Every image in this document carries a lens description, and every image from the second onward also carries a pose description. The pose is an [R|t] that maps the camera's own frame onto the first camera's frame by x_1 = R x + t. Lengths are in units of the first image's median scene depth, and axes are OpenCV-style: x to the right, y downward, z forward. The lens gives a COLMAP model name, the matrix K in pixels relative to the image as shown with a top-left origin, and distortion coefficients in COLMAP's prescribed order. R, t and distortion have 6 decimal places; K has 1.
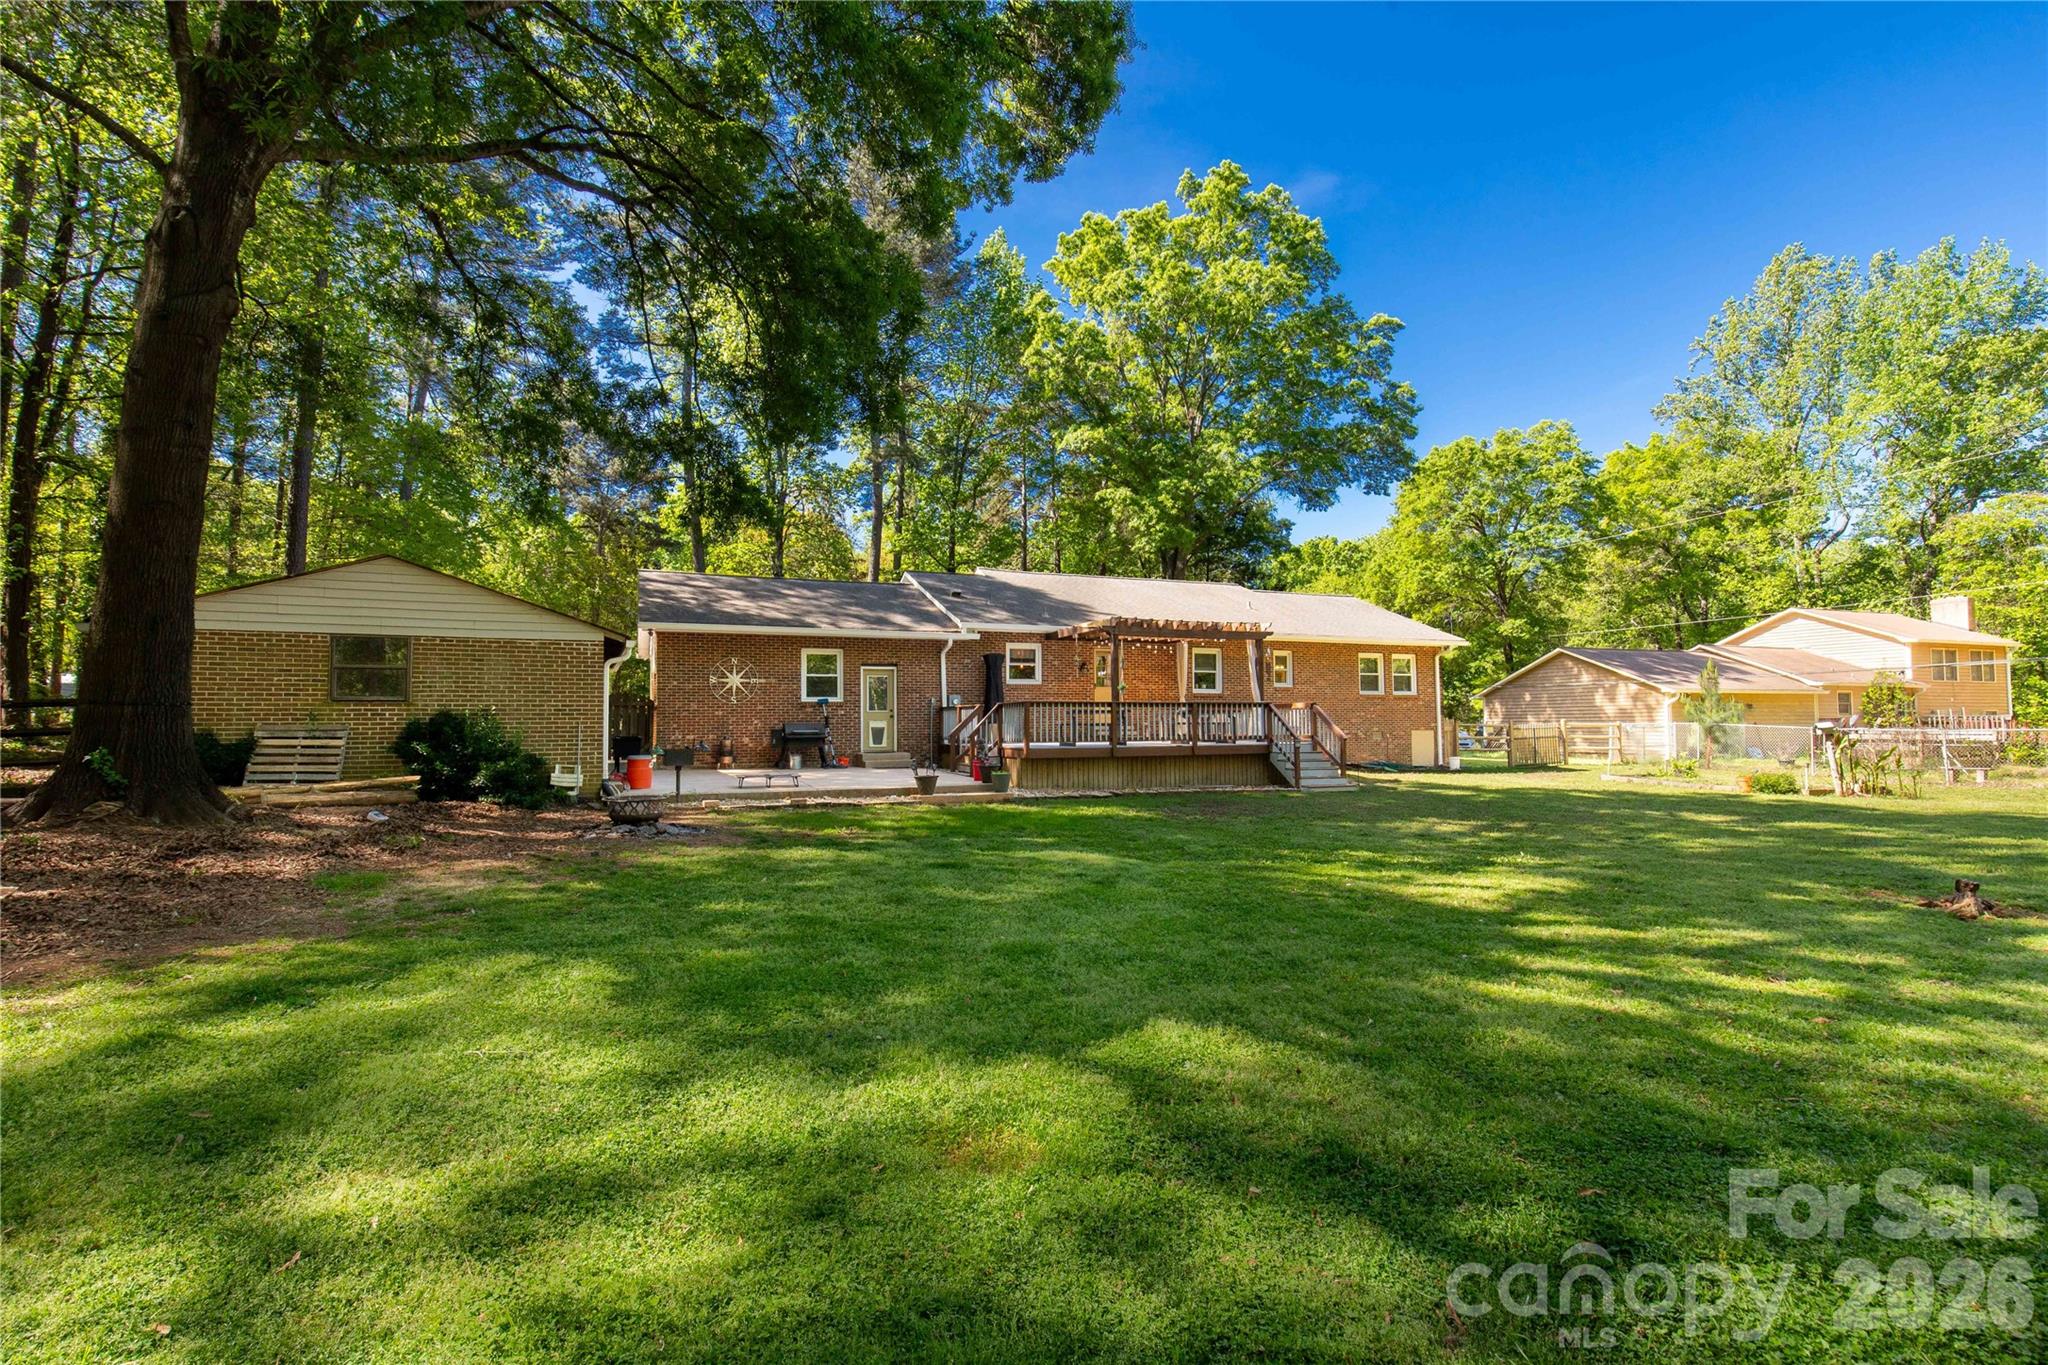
lens RADIAL K [[937.2, 0, 1011.6], [0, 937.2, 723.6], [0, 0, 1]] dist [0.000956, -0.000156]
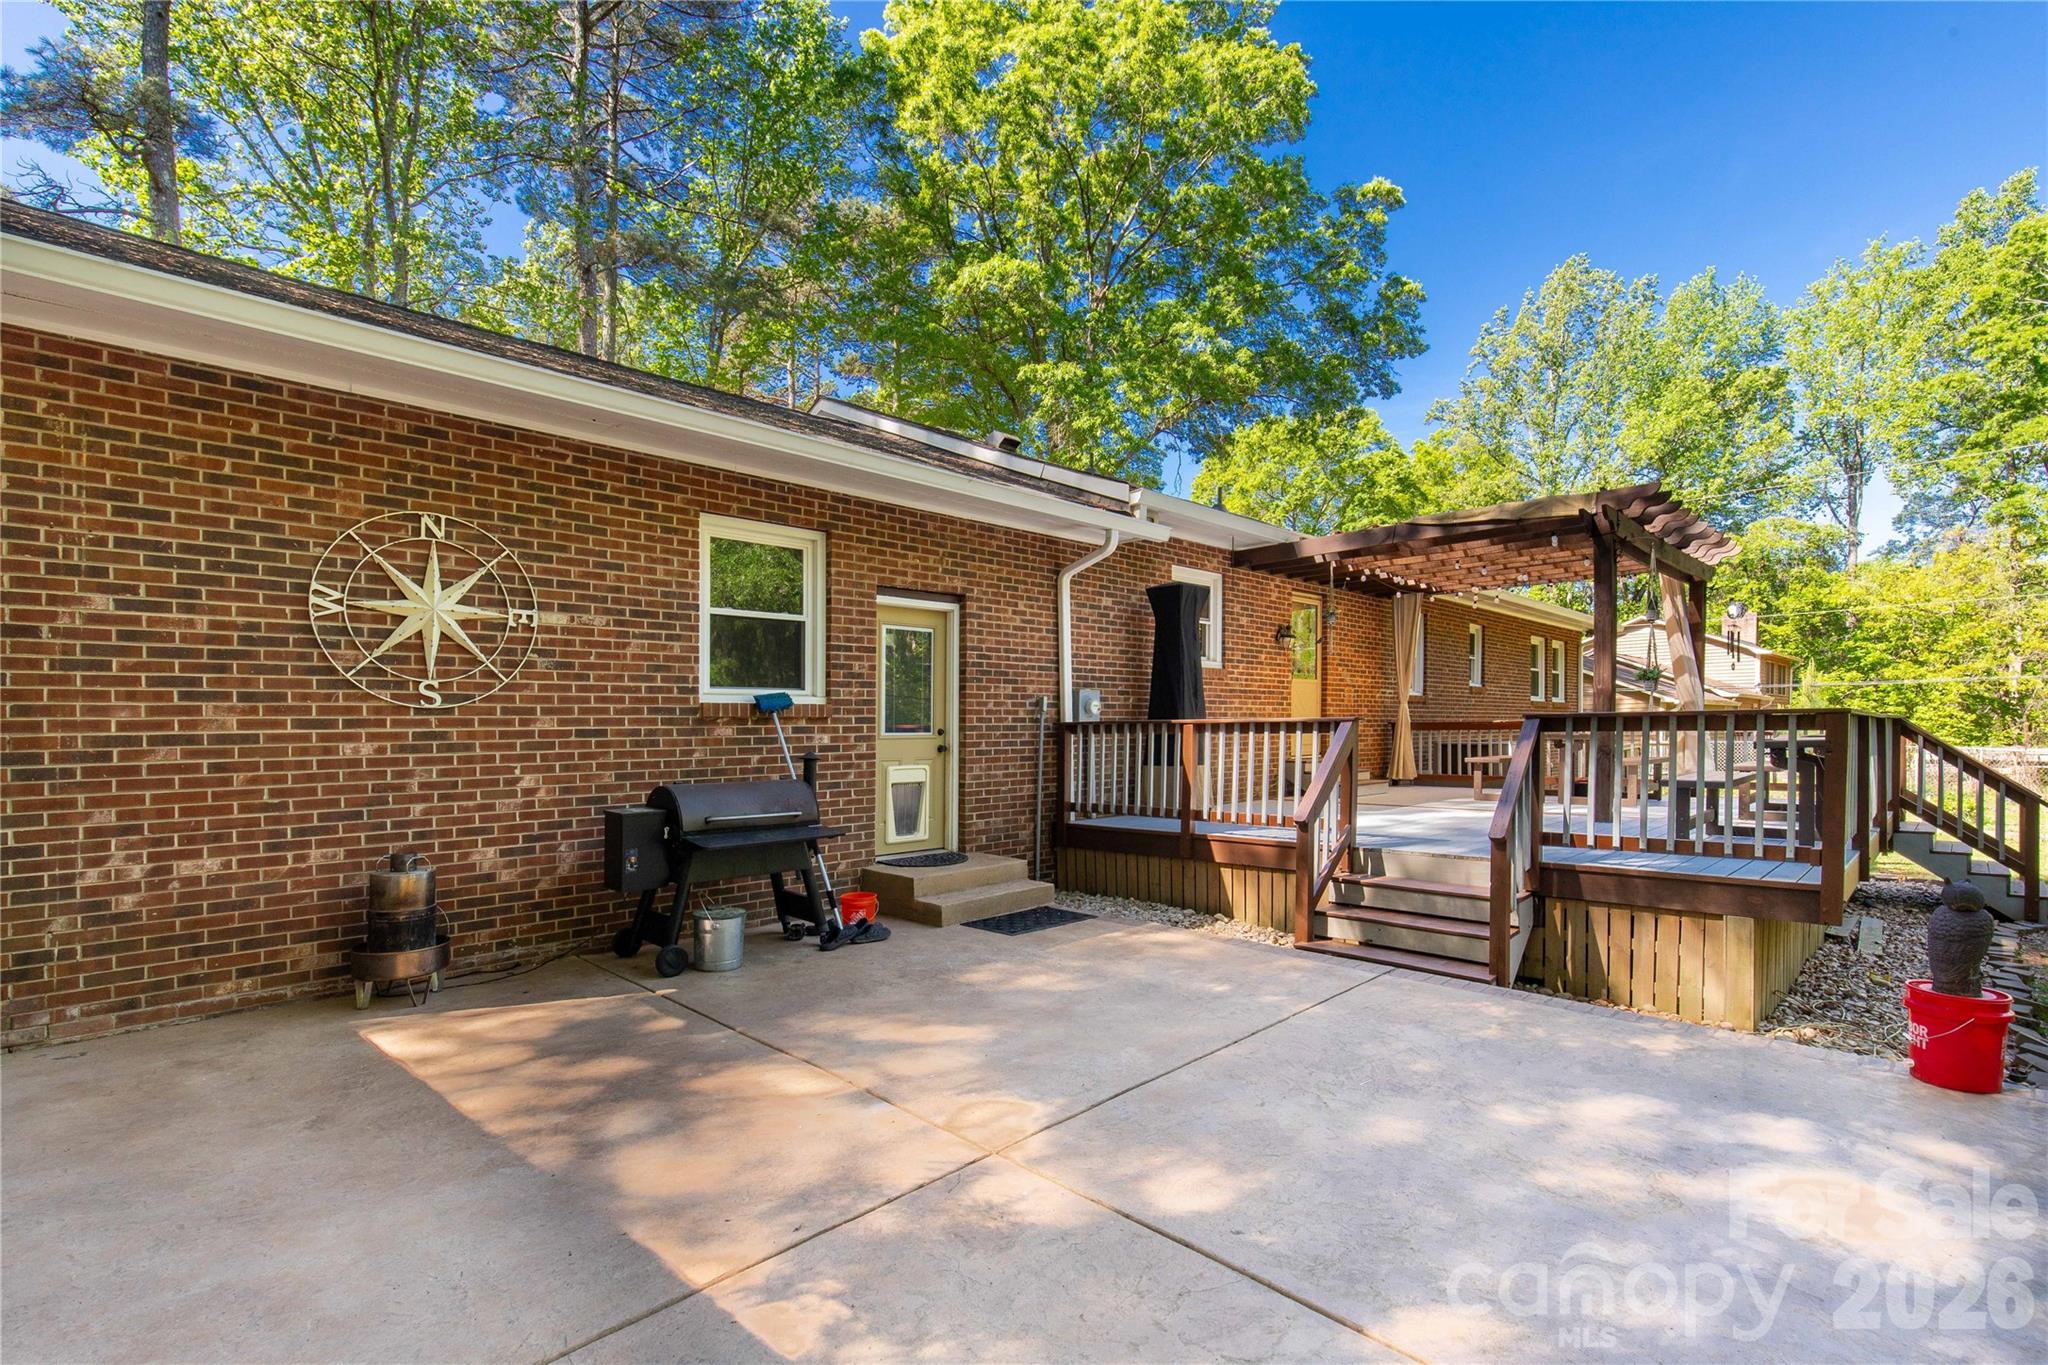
lens RADIAL K [[937.2, 0, 1011.6], [0, 937.2, 723.6], [0, 0, 1]] dist [0.000956, -0.000156]
pose [[0.917277, -0.000048, 0.398249, -0.239291], [0.003861, 0.999954, -0.008773, -0.013746], [-0.398230, 0.009585, 0.917235, 0.677124]]
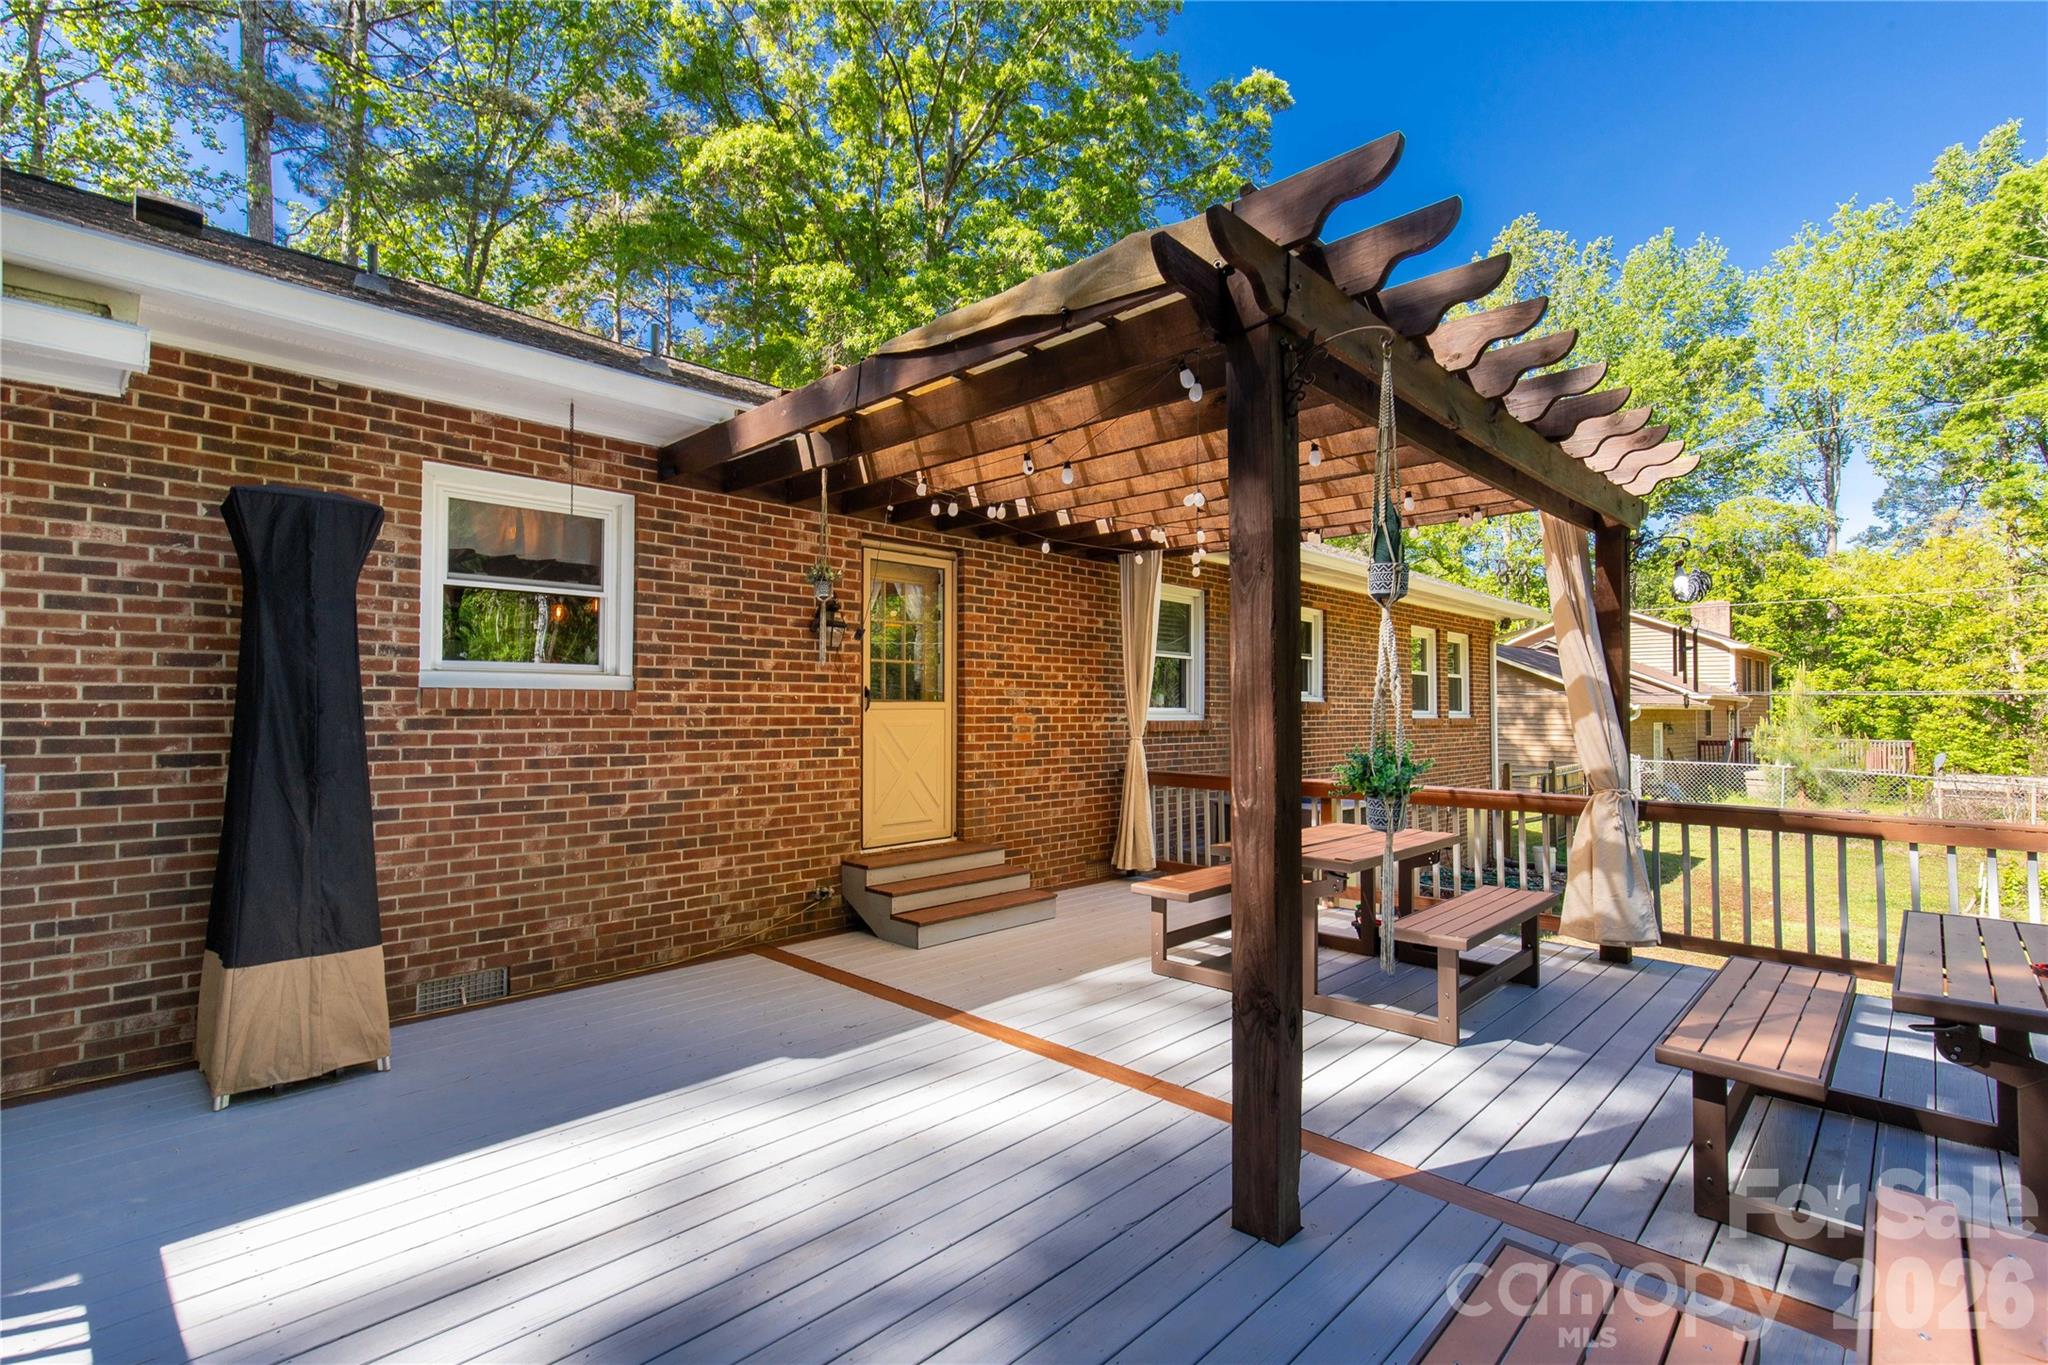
lens RADIAL K [[923.1, 0, 1008.9], [0, 923.1, 647.3], [0, 0, 1]] dist [-0.000336, 0.000614]
pose [[0.914312, 0.037331, 0.403287, 0.027619], [-0.011340, 0.997712, -0.066647, -0.040020], [-0.404852, 0.056363, 0.912643, 0.818598]]
